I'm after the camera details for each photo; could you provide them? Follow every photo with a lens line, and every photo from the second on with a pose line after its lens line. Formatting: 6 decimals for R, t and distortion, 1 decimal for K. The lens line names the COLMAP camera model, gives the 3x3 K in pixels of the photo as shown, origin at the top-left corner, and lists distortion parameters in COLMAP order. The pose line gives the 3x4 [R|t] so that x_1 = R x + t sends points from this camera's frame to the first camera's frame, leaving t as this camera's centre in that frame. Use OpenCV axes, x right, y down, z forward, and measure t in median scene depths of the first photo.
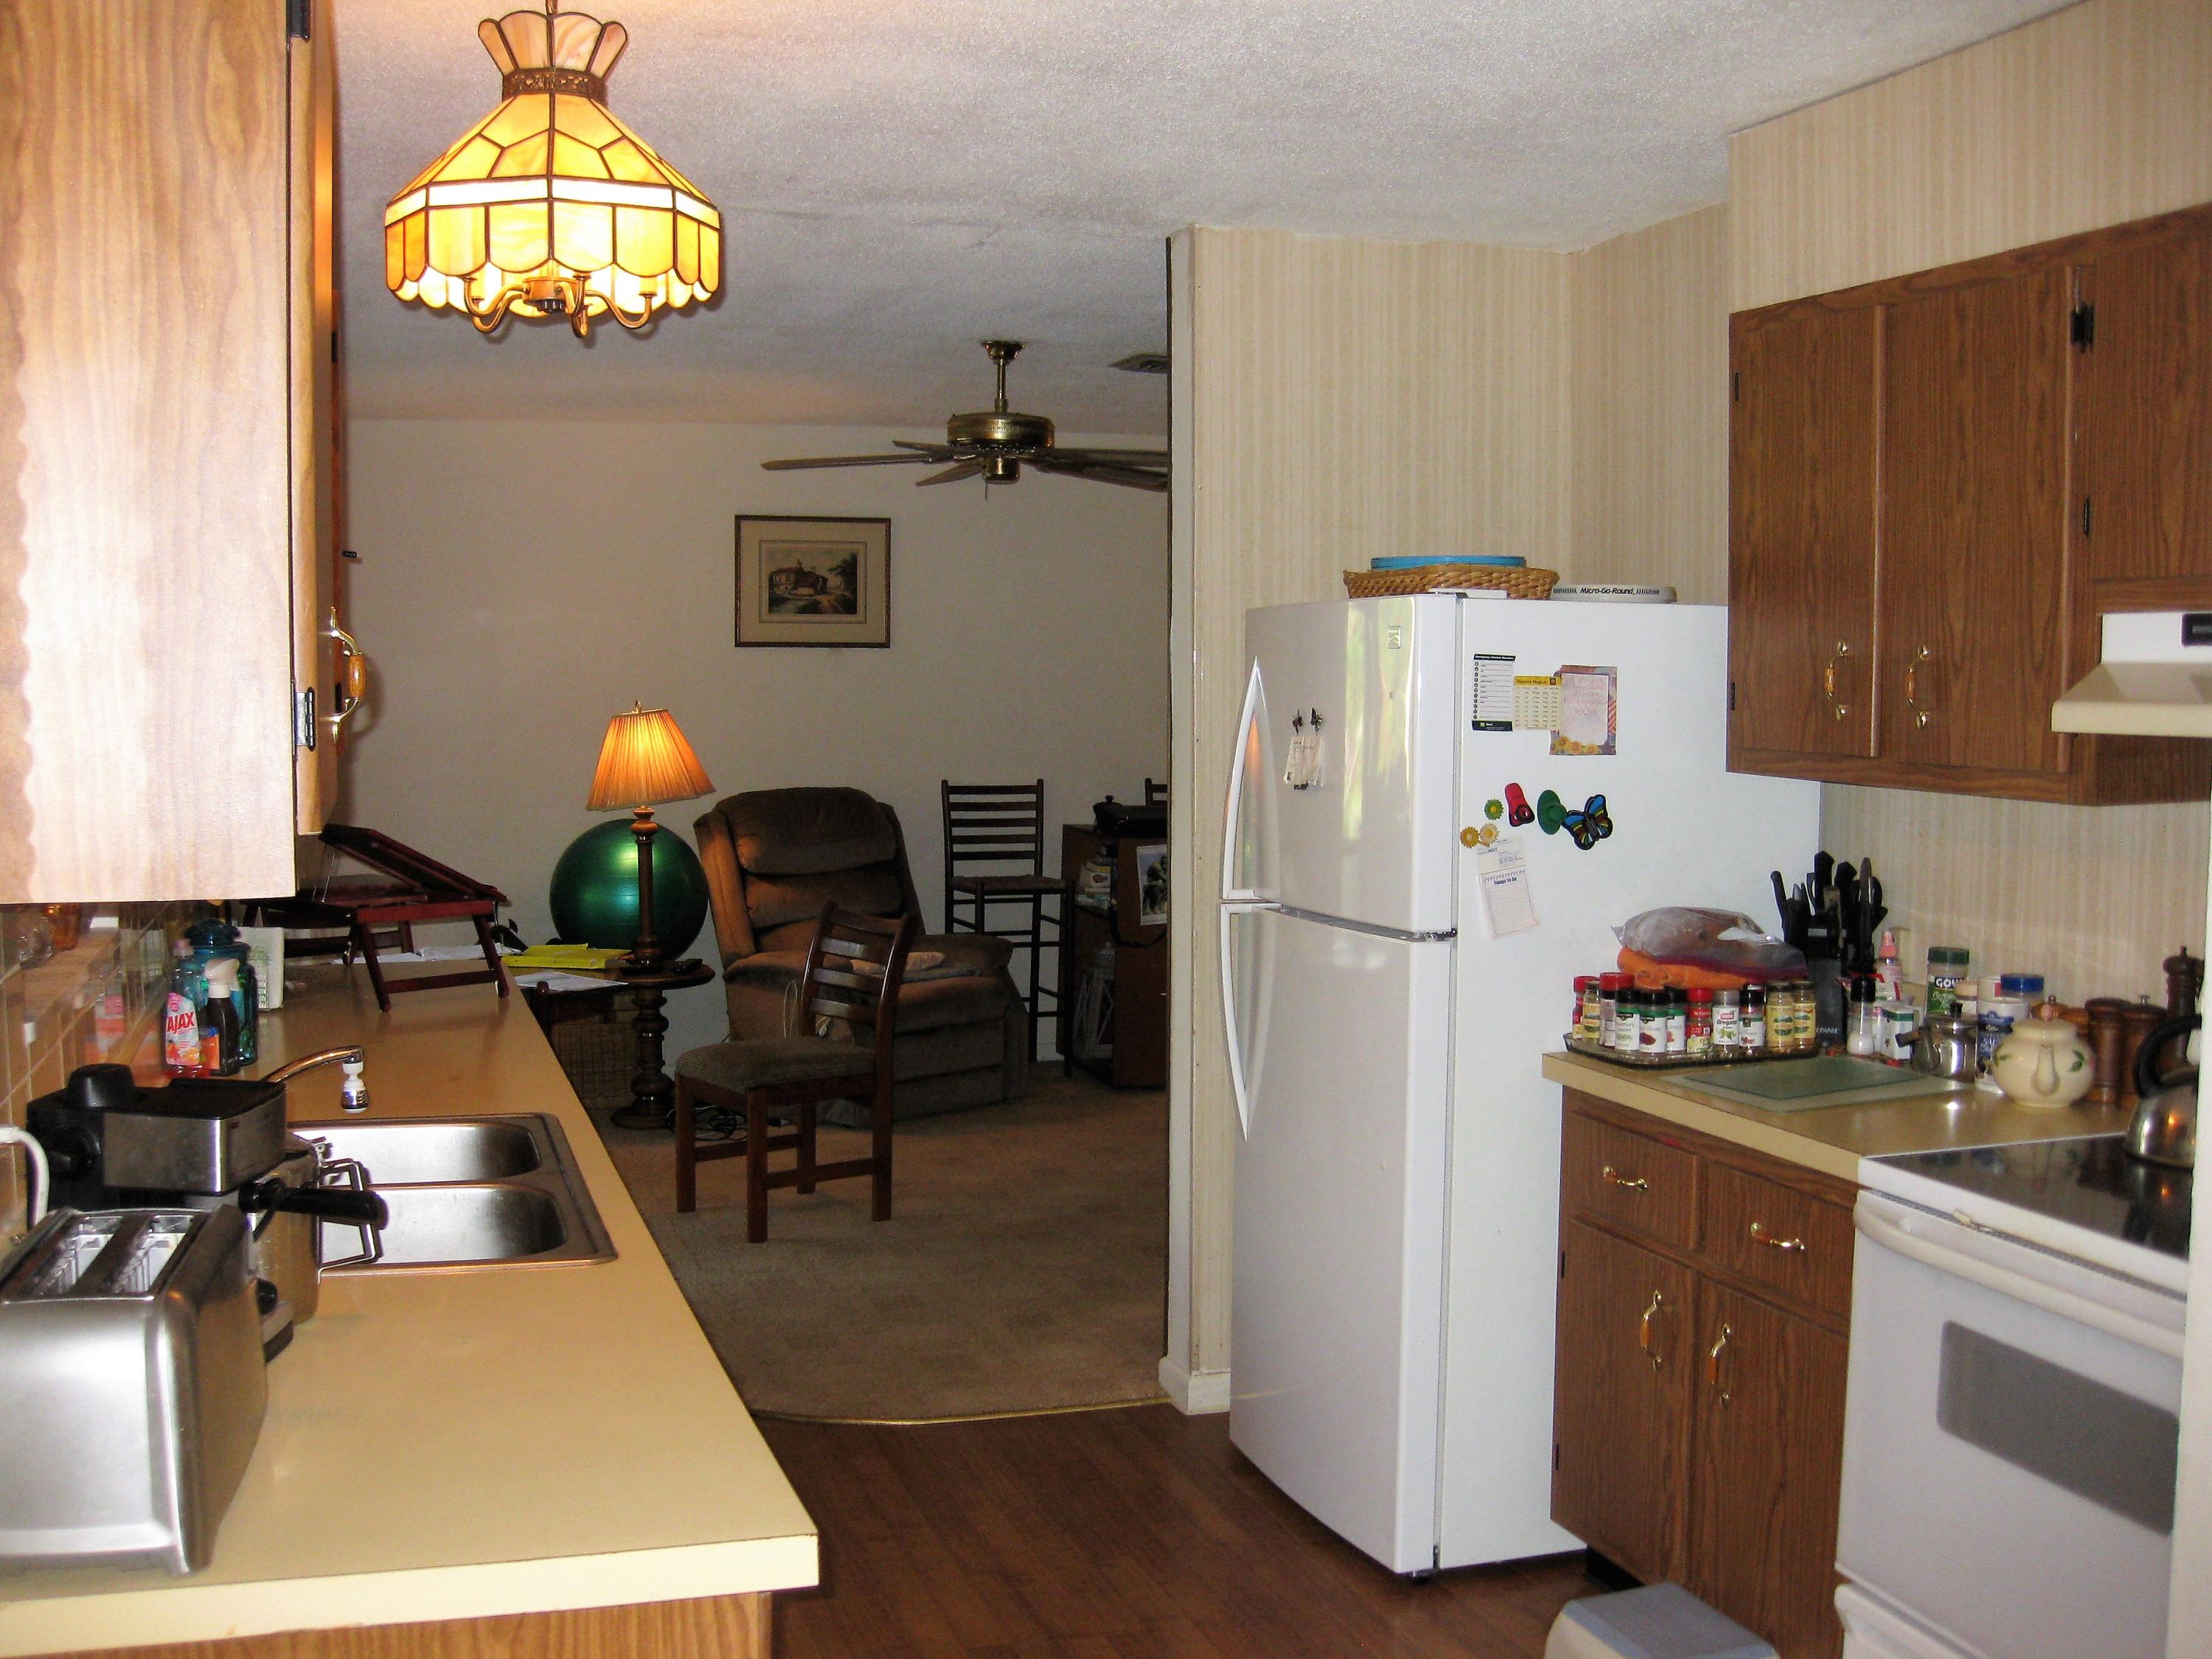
lens RADIAL K [[2403.8, 0, 1106.0], [0, 2403.8, 829.5], [0, 0, 1]] dist [-0.131229, 0.023347]
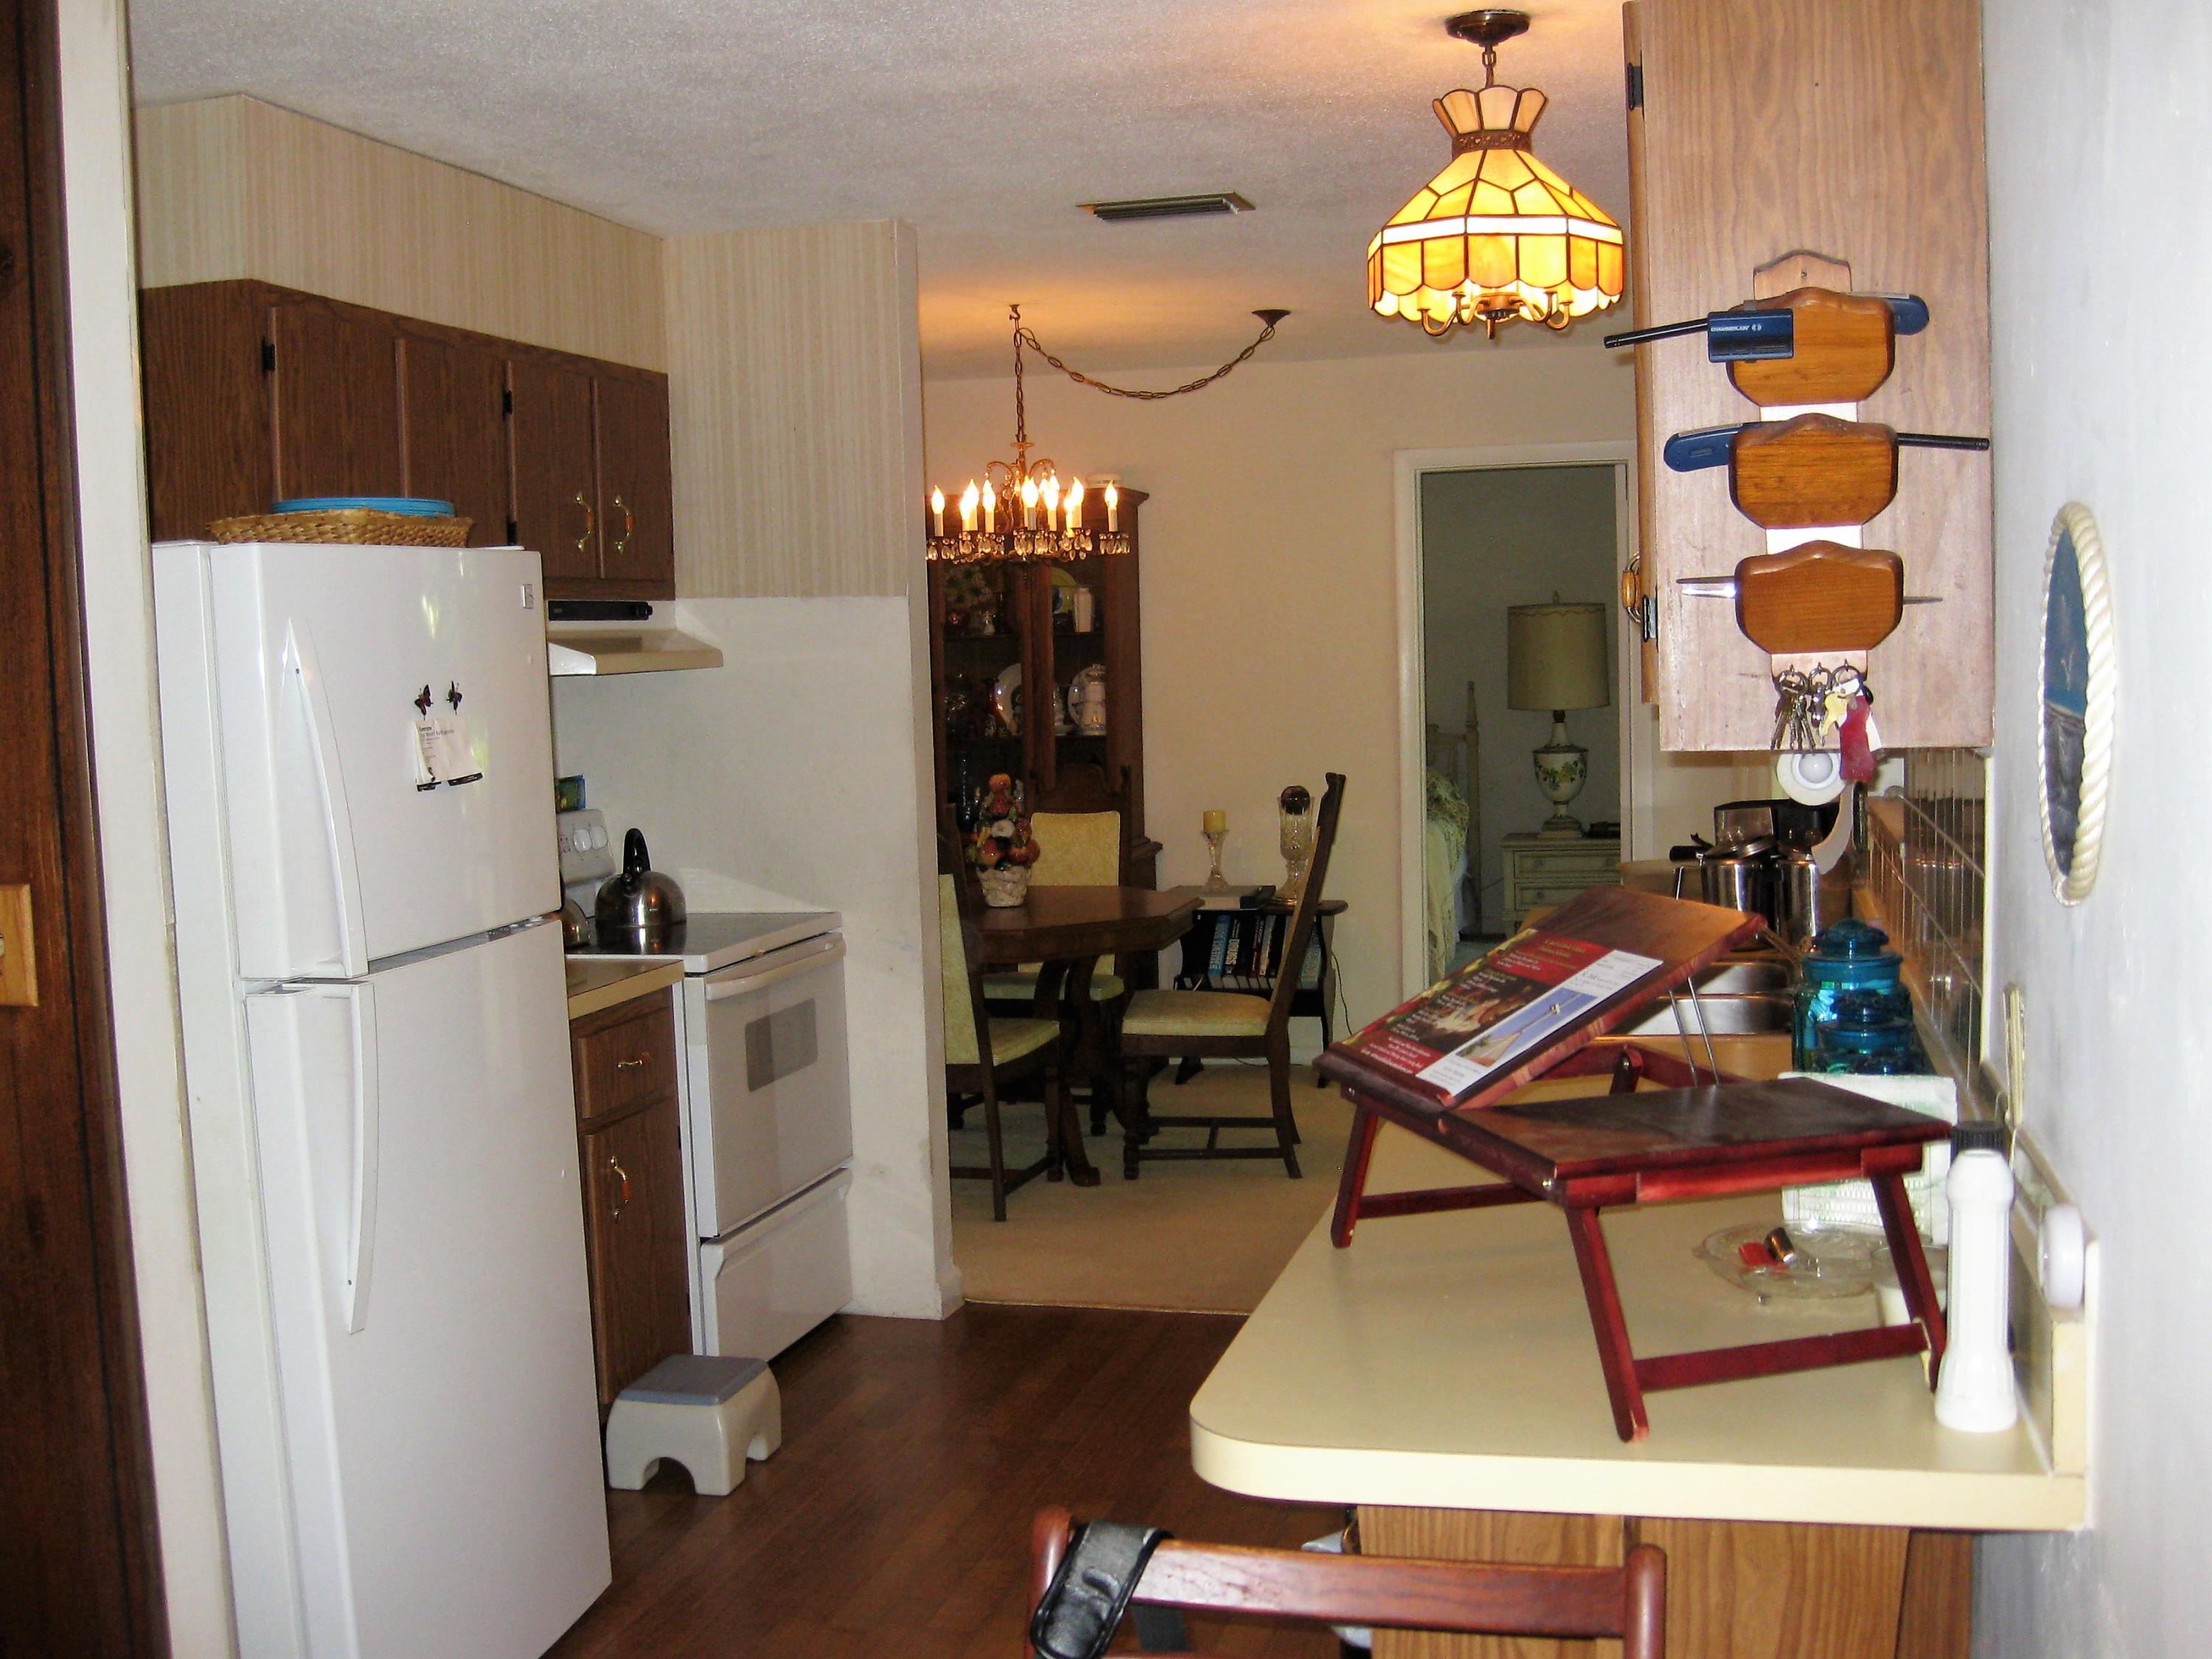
lens RADIAL K [[2403.8, 0, 1106.0], [0, 2403.8, 829.5], [0, 0, 1]] dist [-0.131229, 0.023347]
pose [[-0.848186, -0.012897, 0.529541, -0.574478], [0.063957, 0.989896, 0.126551, -0.098468], [-0.525823, 0.141206, -0.838791, 1.747030]]
